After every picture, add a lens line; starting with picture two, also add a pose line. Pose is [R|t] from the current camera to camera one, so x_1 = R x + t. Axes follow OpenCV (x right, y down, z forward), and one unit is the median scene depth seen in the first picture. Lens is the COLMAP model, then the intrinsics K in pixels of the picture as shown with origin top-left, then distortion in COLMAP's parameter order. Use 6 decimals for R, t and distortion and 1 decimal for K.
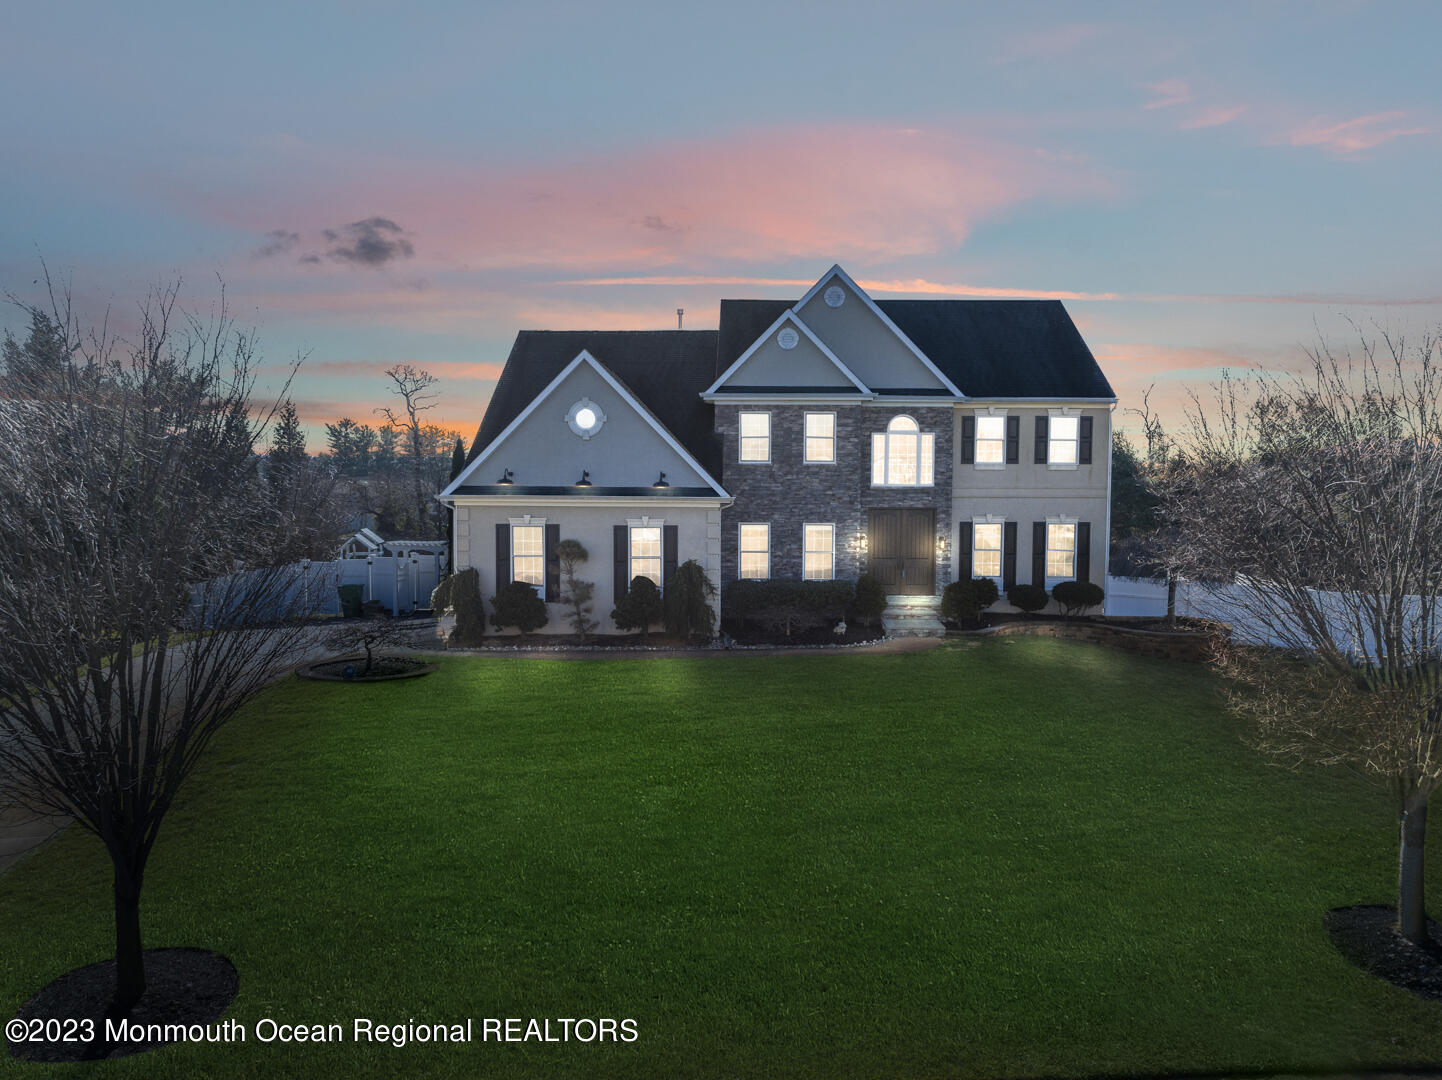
lens RADIAL K [[1013.9, 0, 723.1], [0, 1013.9, 534.5], [0, 0, 1]] dist [-0.033166, -0.005147]
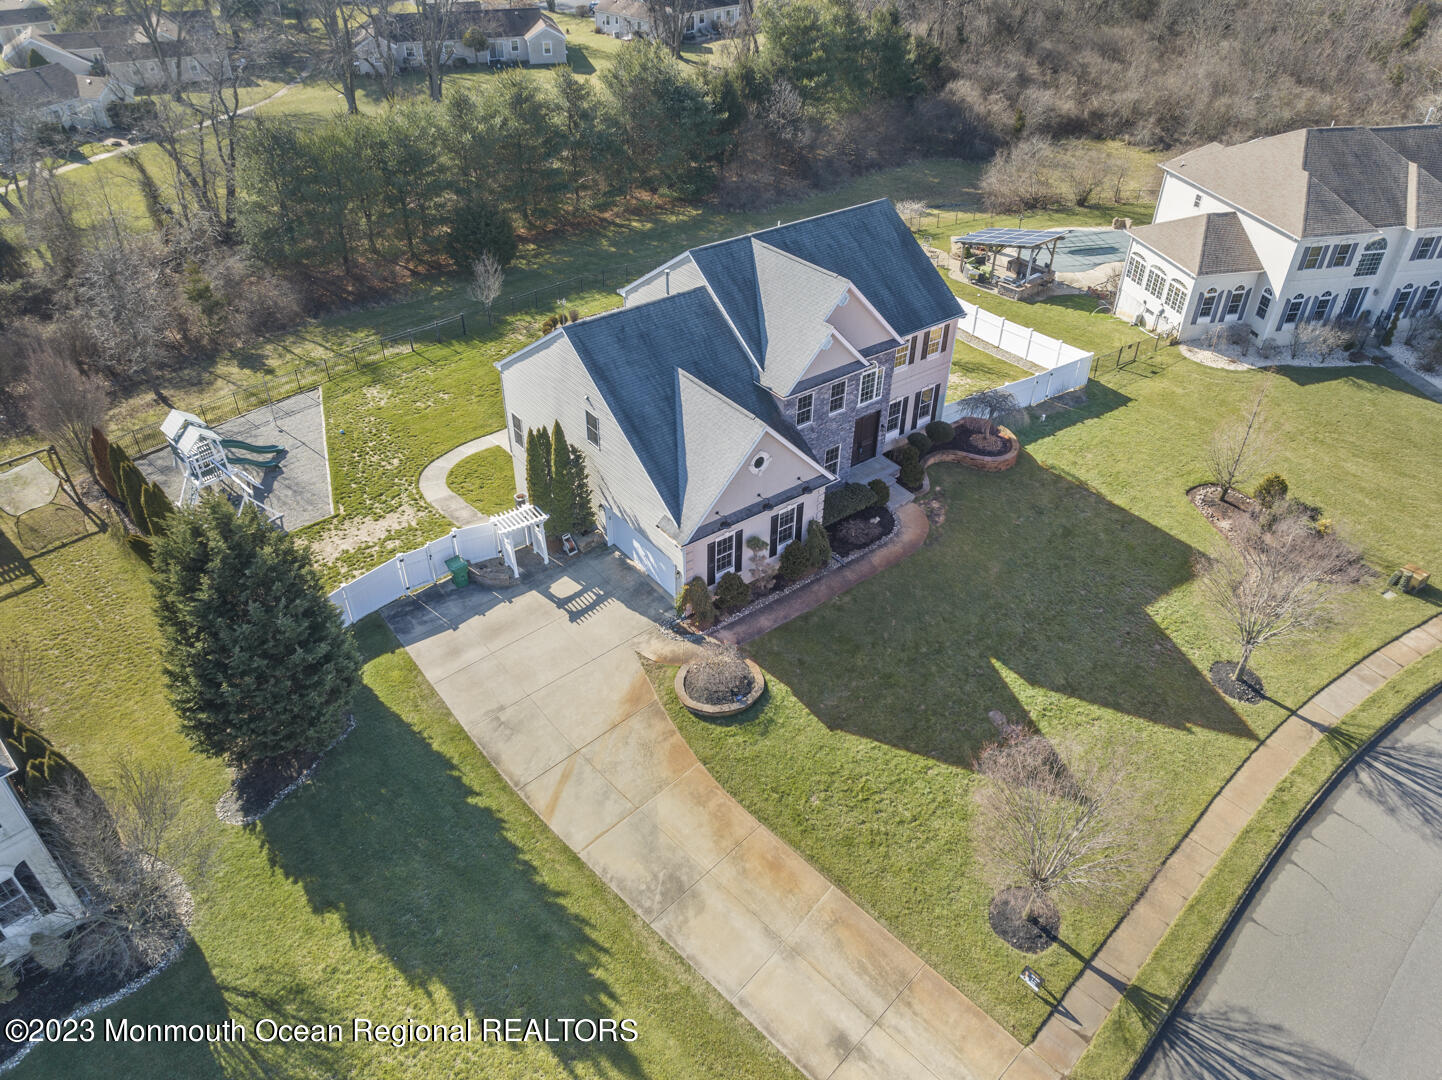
lens RADIAL K [[1013.9, 0, 722.5], [0, 1013.9, 537.6], [0, 0, 1]] dist [-0.033166, -0.005147]
pose [[0.782393, -0.368937, 0.501745, -0.842558], [0.032470, 0.828715, 0.558728, -0.745572], [-0.621939, -0.420853, 0.660360, 0.034839]]
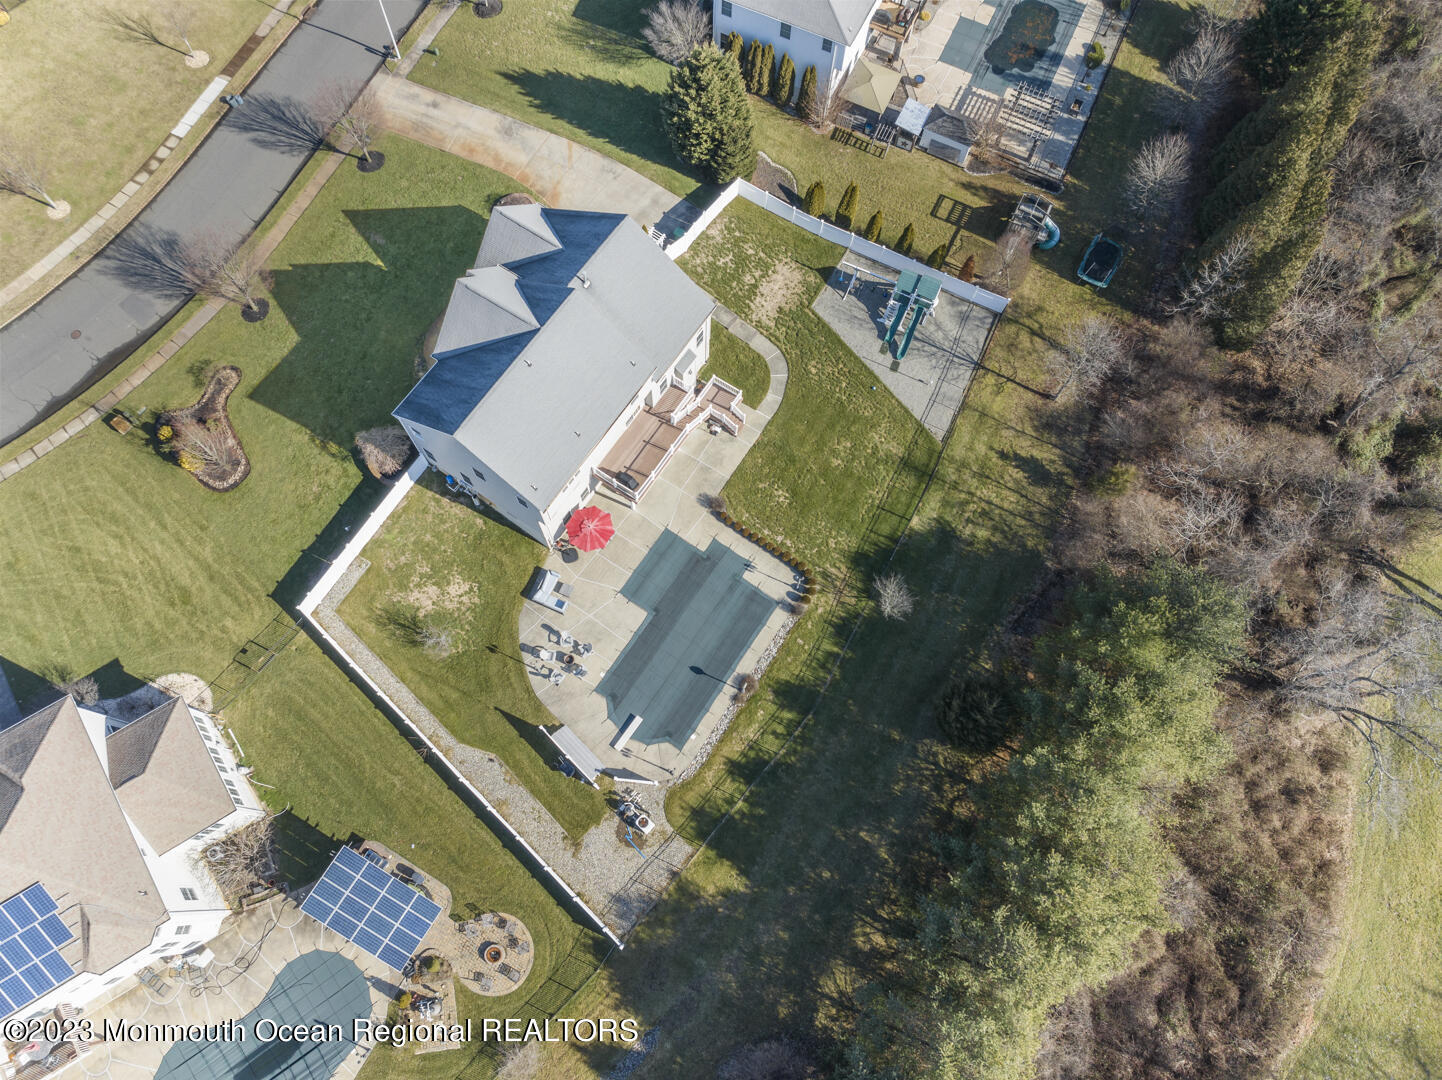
lens RADIAL K [[1013.9, 0, 726.6], [0, 1013.9, 538.2], [0, 0, 1]] dist [-0.033166, -0.005147]
pose [[-0.533719, 0.793466, -0.292501, 0.824639], [-0.087777, 0.292037, 0.952371, -2.110993], [0.841094, 0.533973, -0.086217, 1.887424]]
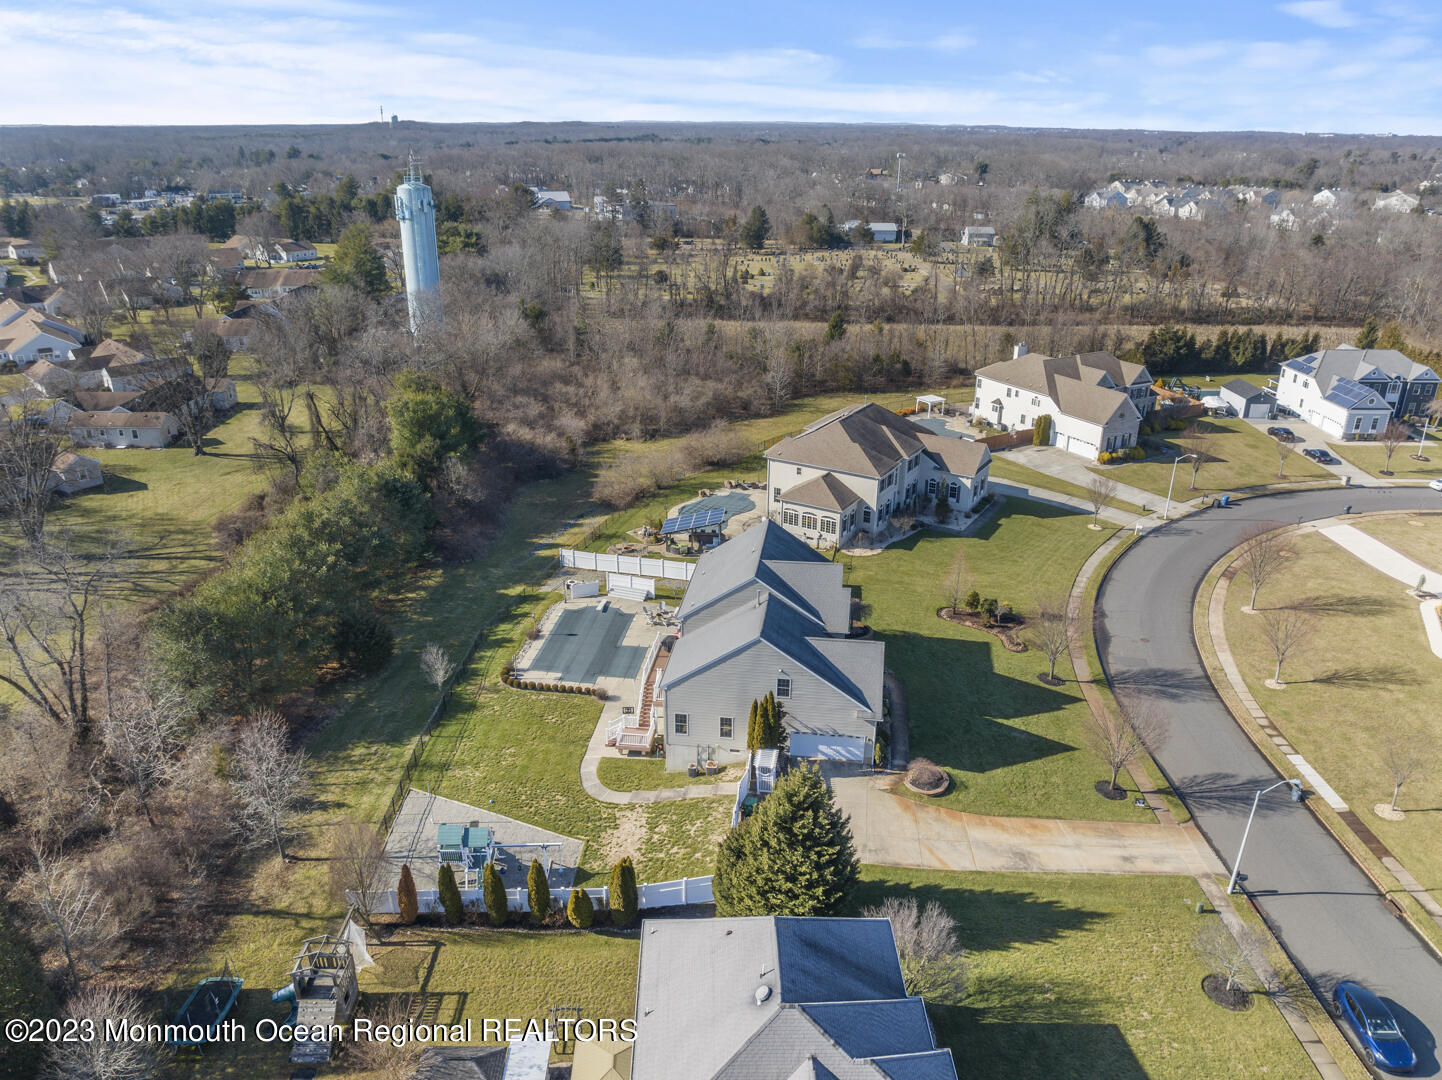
lens RADIAL K [[1013.9, 0, 723.2], [0, 1013.9, 539.5], [0, 0, 1]] dist [-0.033166, -0.005147]
pose [[0.107847, -0.381164, 0.918196, -2.230106], [0.058645, 0.924413, 0.376857, -1.293146], [-0.992436, 0.013205, 0.122049, 0.959478]]
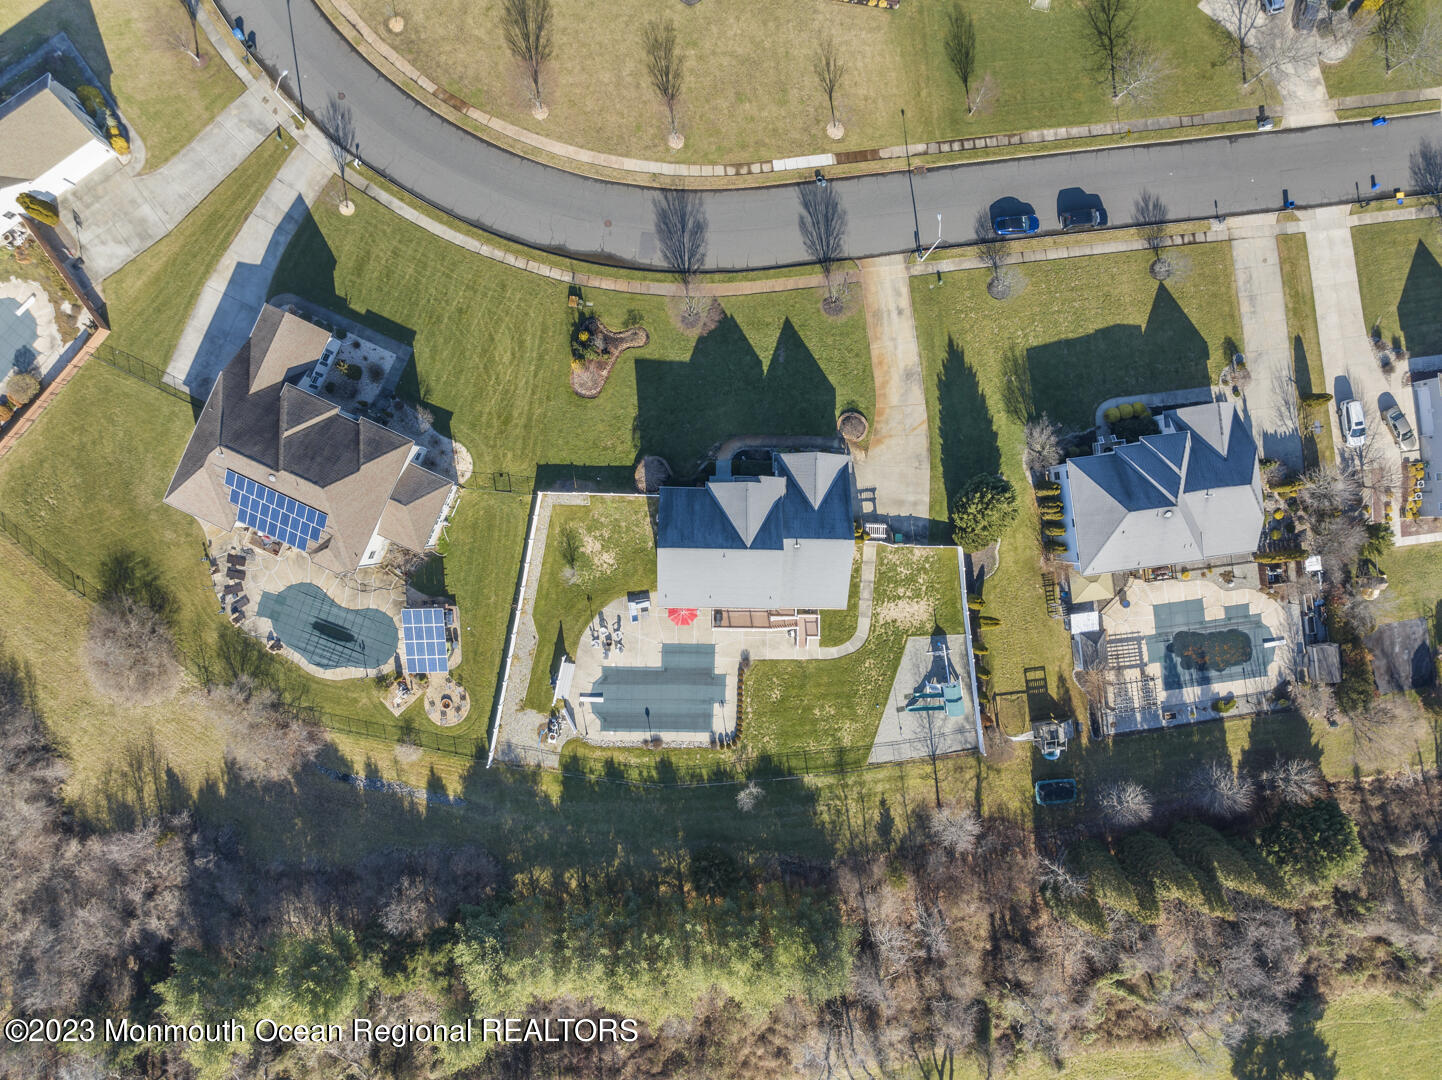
lens RADIAL K [[1013.9, 0, 718.3], [0, 1013.9, 537.9], [0, 0, 1]] dist [-0.033166, -0.005147]
pose [[-0.999606, 0.003886, -0.027795, 0.282694], [-0.028022, -0.083332, 0.996128, -3.425255], [0.001554, 0.996514, 0.083408, 0.879114]]
